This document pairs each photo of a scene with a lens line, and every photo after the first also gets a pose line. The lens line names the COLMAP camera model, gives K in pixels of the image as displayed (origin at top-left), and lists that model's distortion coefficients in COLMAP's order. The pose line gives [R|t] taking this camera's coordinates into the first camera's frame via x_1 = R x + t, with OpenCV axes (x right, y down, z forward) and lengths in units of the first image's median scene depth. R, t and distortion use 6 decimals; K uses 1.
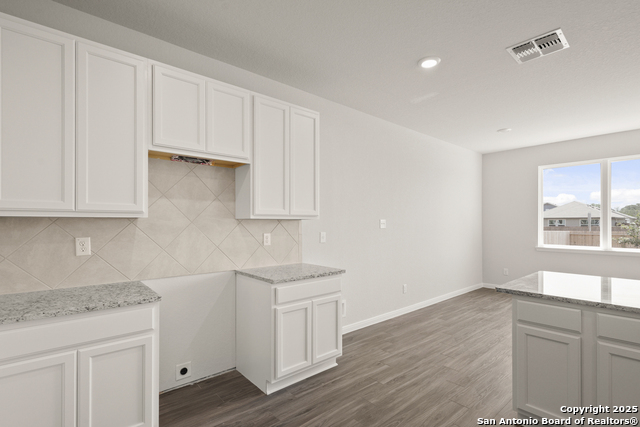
lens RADIAL K [[299.2, 0, 322.9], [0, 299.2, 210.1], [0, 0, 1]] dist [0.004615, 0.000720]
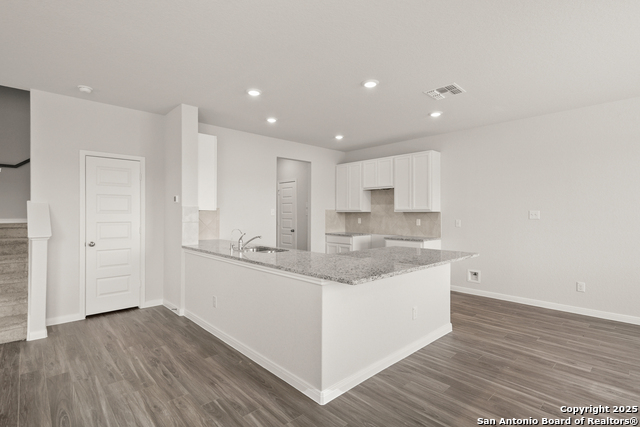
lens RADIAL K [[314.3, 0, 320.0], [0, 314.3, 213.5], [0, 0, 1]] dist [0.000827, 0.000362]
pose [[0.048658, 0.001567, -0.998814, 1.805998], [0.042115, 0.999106, 0.003619, 0.006812], [0.997927, -0.042241, 0.048548, 0.275867]]
